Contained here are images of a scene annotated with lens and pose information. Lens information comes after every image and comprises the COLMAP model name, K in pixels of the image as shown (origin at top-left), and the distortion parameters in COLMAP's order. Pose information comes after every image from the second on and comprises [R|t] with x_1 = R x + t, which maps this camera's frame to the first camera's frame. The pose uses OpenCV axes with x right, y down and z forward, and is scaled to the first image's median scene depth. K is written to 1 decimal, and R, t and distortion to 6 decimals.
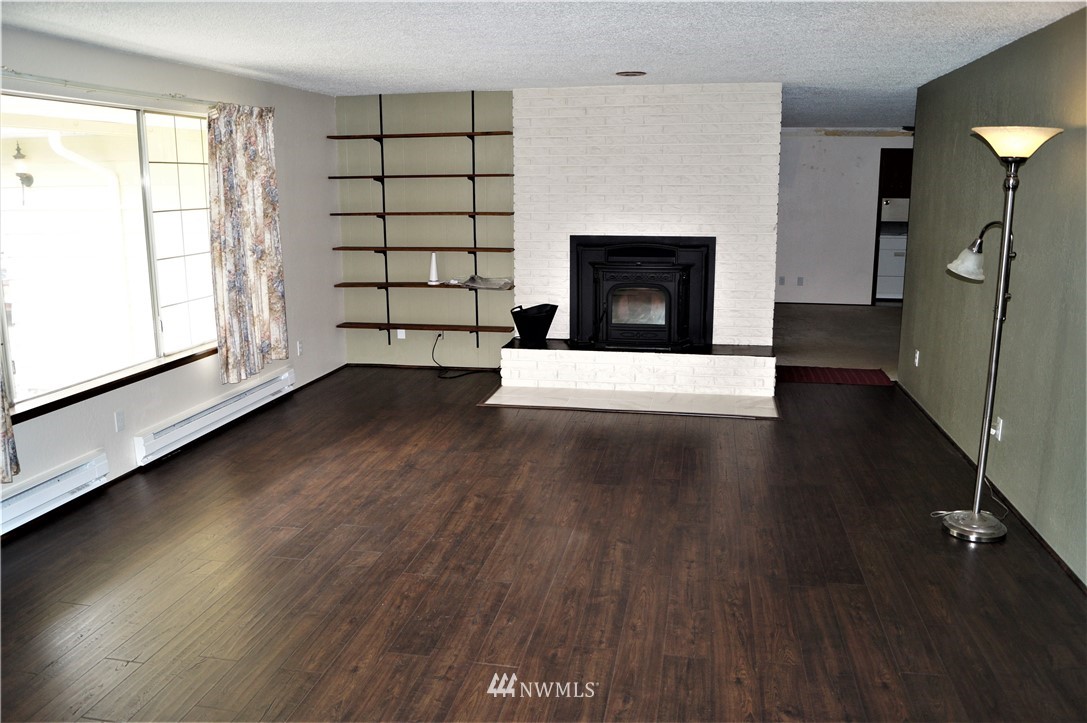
lens RADIAL K [[859.6, 0, 548.1], [0, 859.6, 358.1], [0, 0, 1]] dist [-0.080407, 0.010803]
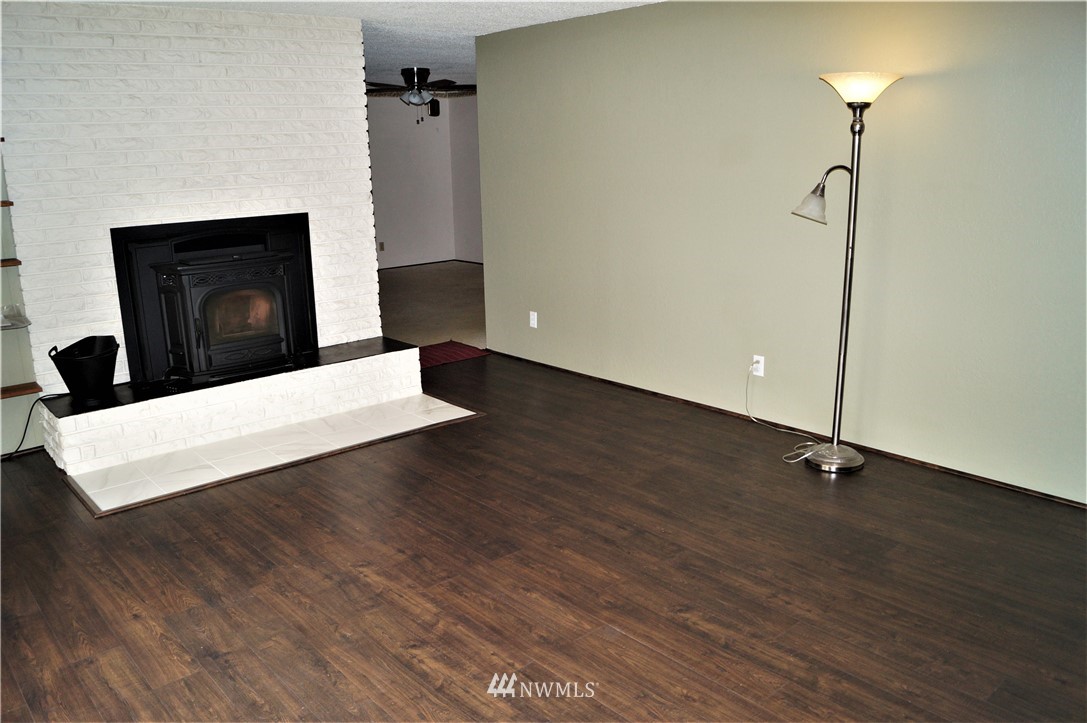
lens RADIAL K [[859.6, 0, 548.1], [0, 859.6, 358.1], [0, 0, 1]] dist [-0.080407, 0.010803]
pose [[0.616181, -0.198616, 0.762150, -0.406729], [0.175032, 0.978015, 0.113361, -0.085645], [-0.767909, 0.063549, 0.637398, 0.477939]]
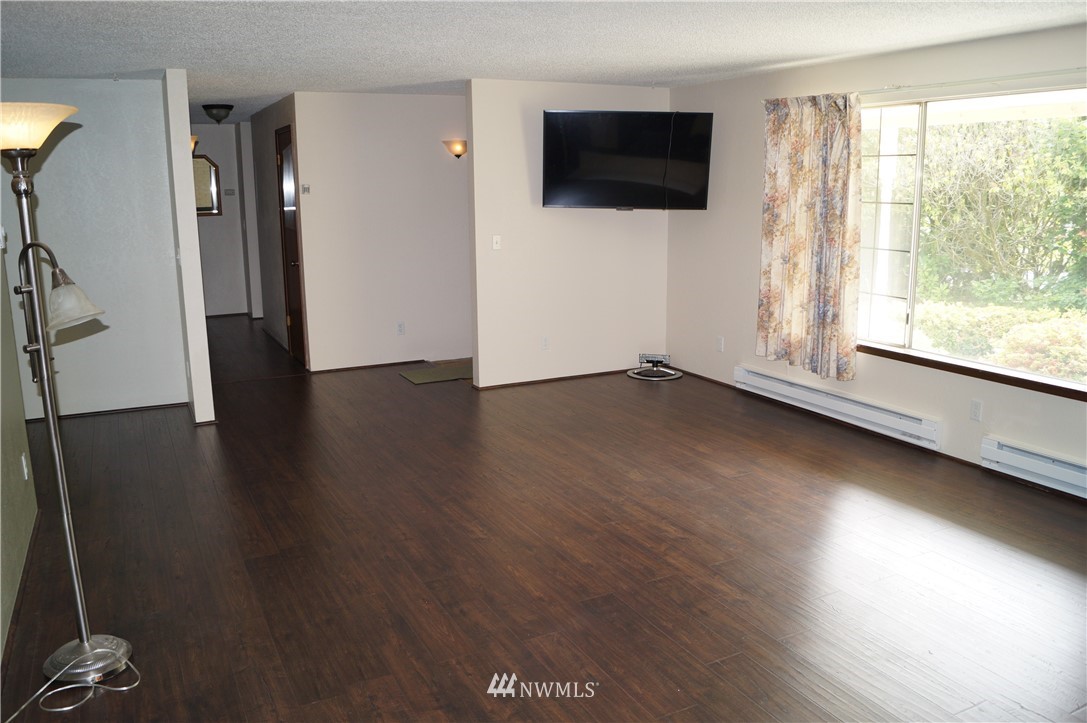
lens RADIAL K [[859.6, 0, 548.1], [0, 859.6, 358.1], [0, 0, 1]] dist [-0.080407, 0.010803]
pose [[-0.793168, 0.132342, -0.594450, 0.475193], [-0.107671, 0.930252, 0.350767, -0.273914], [0.599410, 0.342222, -0.723597, 1.355706]]
